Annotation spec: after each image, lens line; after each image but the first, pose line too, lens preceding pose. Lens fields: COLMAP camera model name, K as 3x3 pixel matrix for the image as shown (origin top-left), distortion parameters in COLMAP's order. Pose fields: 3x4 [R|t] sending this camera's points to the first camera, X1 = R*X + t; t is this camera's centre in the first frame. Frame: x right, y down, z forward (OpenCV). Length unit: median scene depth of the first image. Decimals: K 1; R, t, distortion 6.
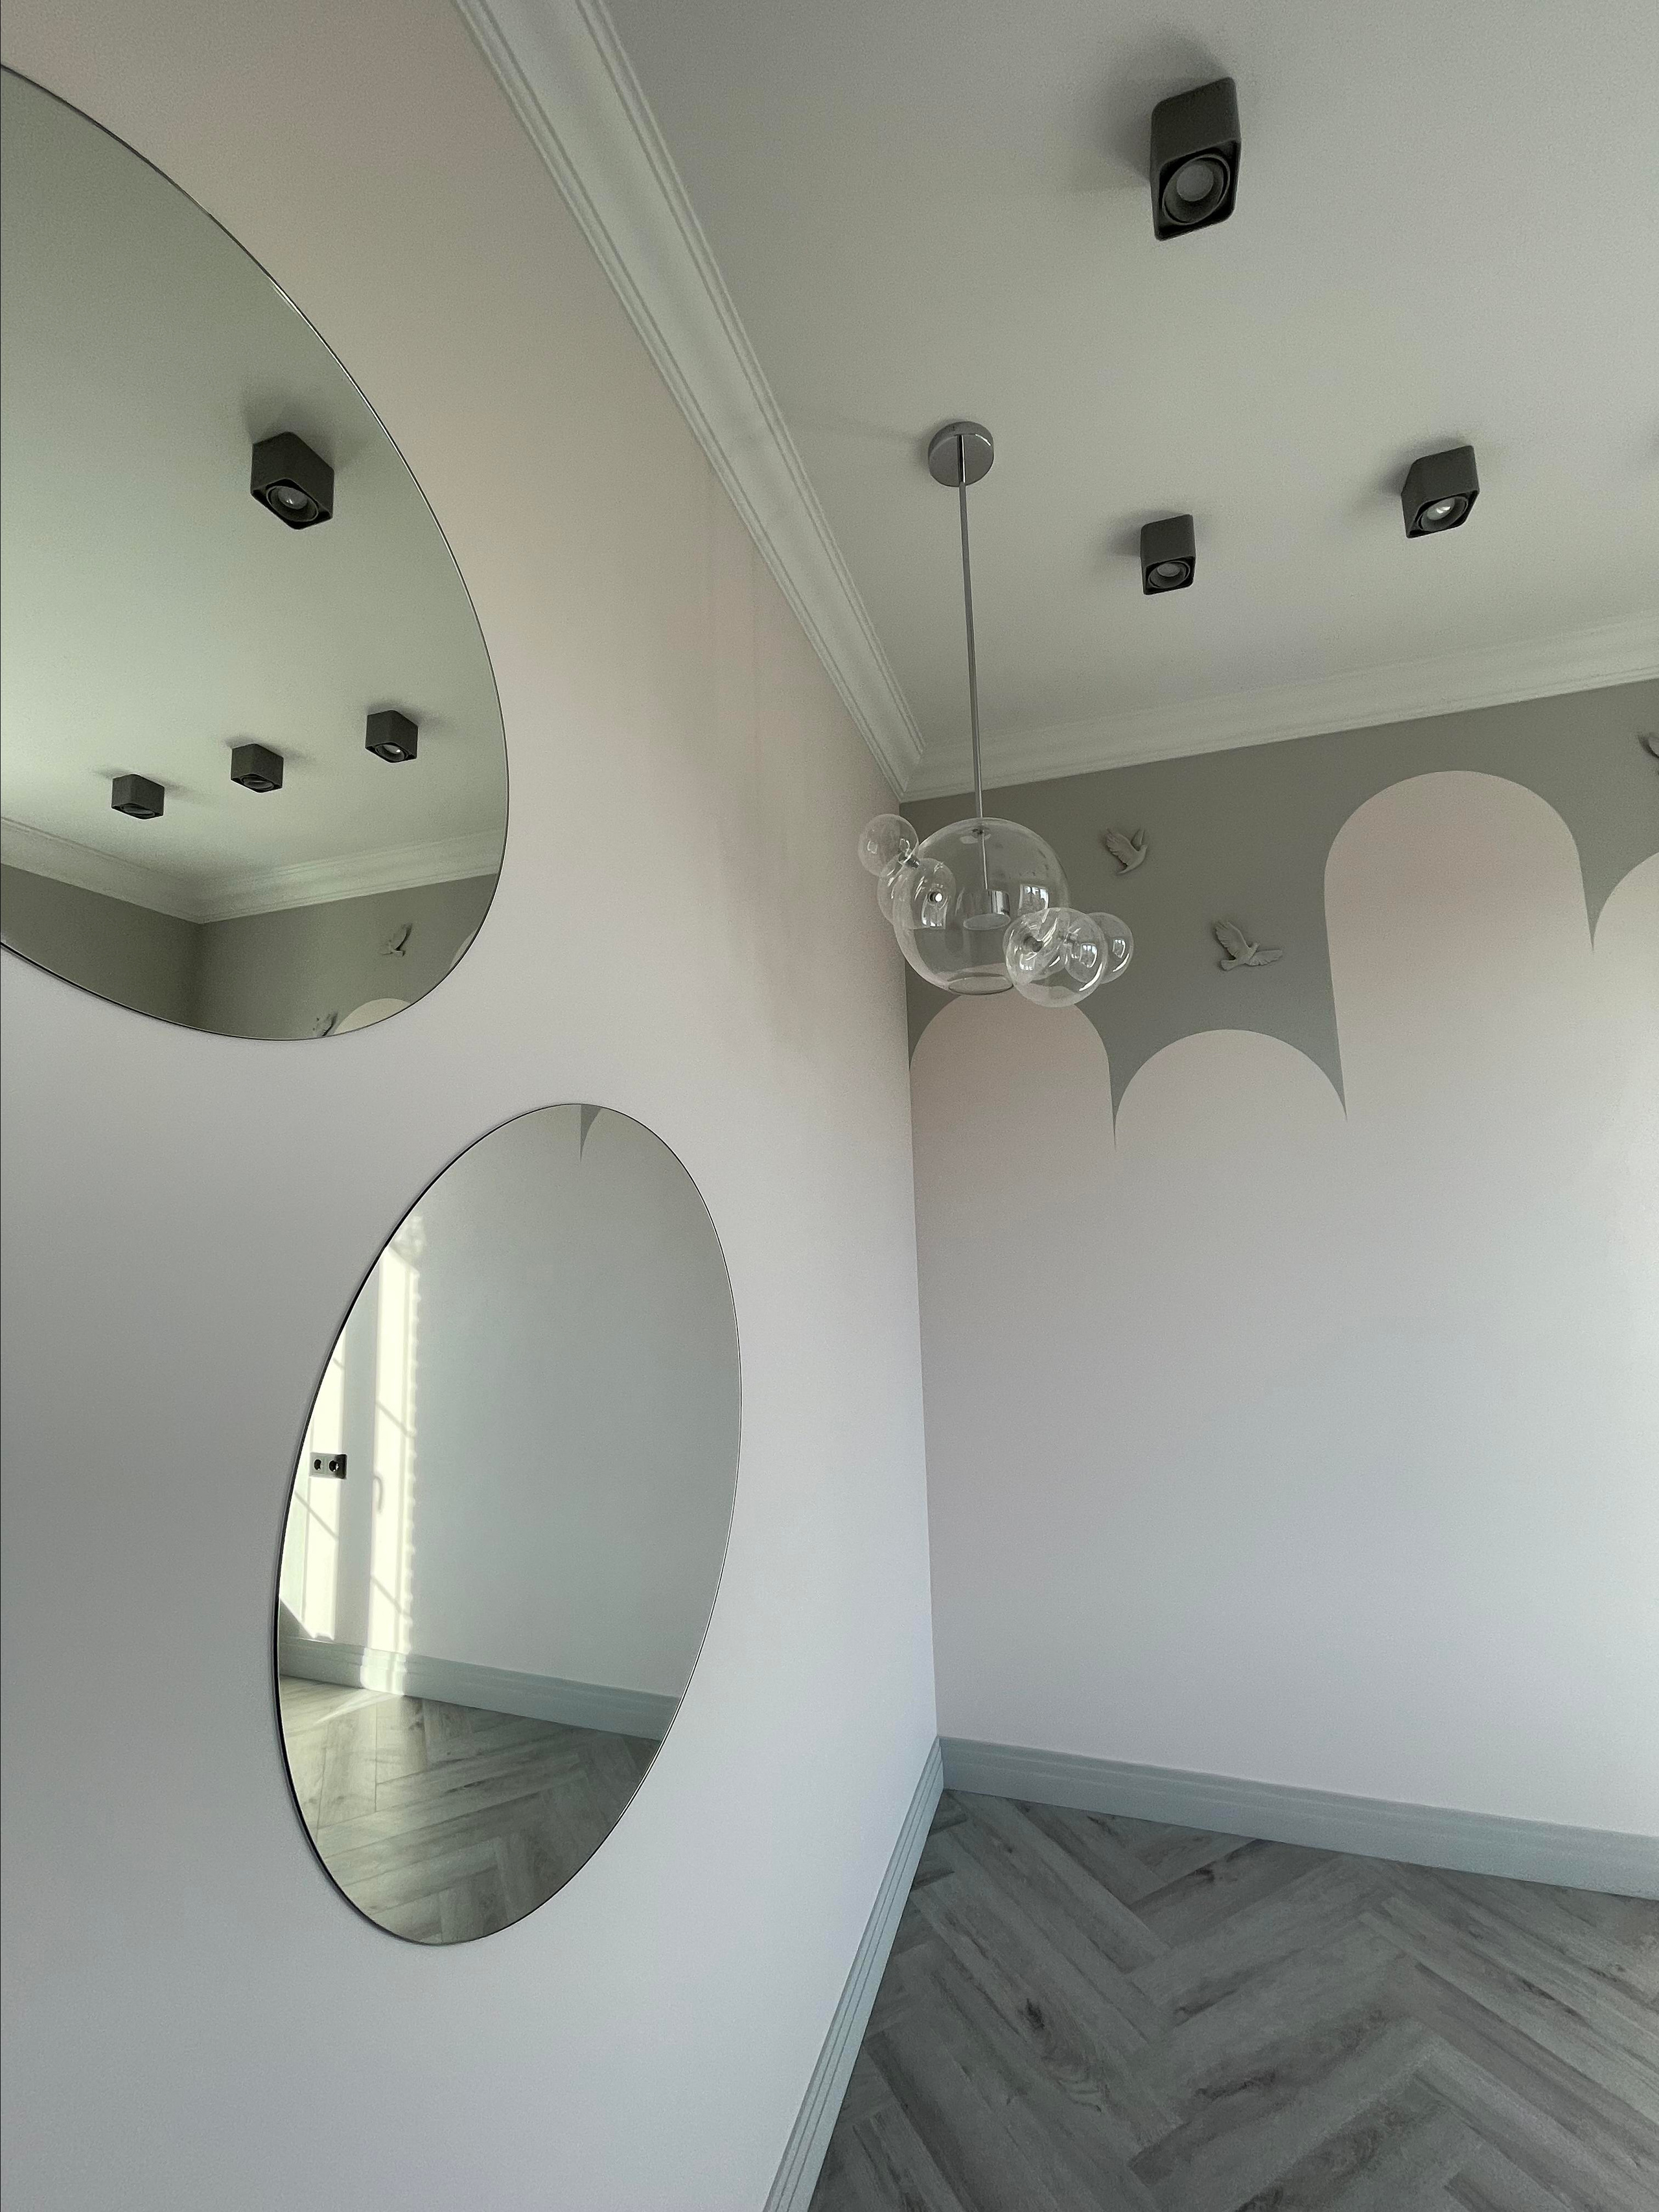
lens RADIAL K [[879.7, 0, 829.5], [0, 879.7, 1106.0], [0, 0, 1]] dist [0.000567, -0.003318]
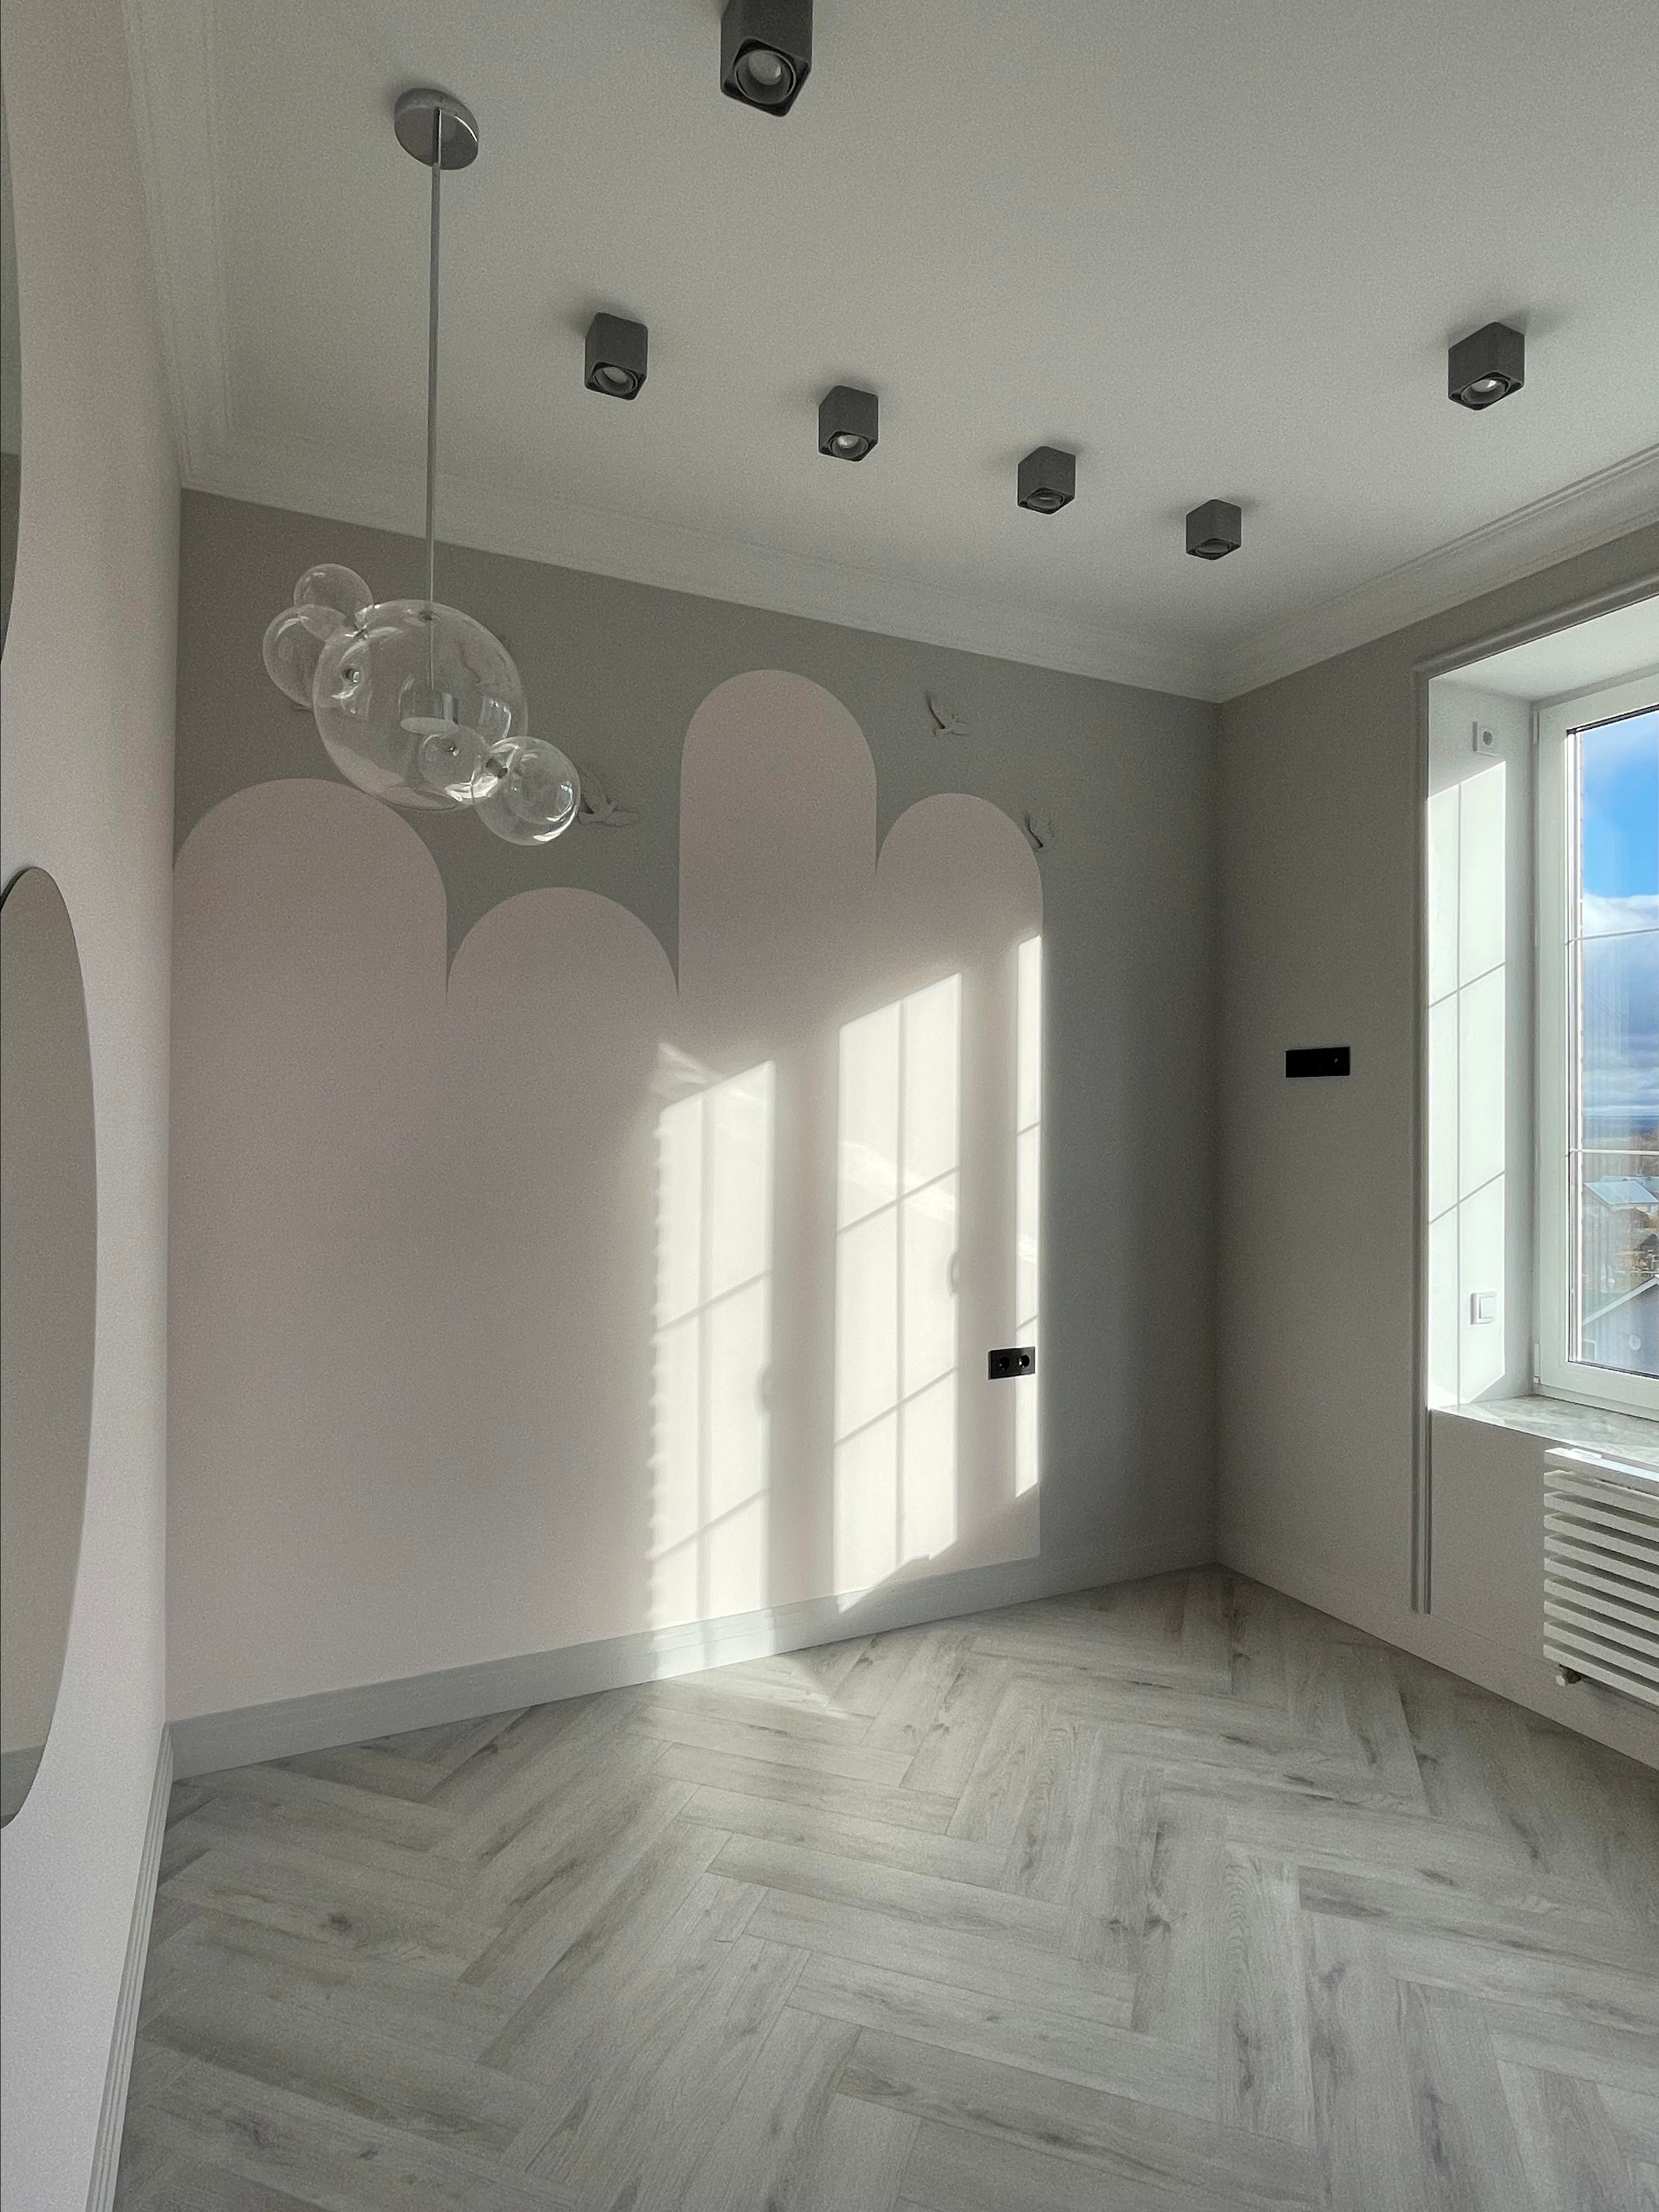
lens RADIAL K [[1135.2, 0, 829.5], [0, 1135.2, 1106.0], [0, 0, 1]] dist [0.002239, -0.000588]
pose [[0.733487, 0.034515, 0.678827, -0.227581], [-0.116583, 0.990298, 0.075619, 0.026053], [-0.669631, -0.134605, 0.730394, -0.110776]]
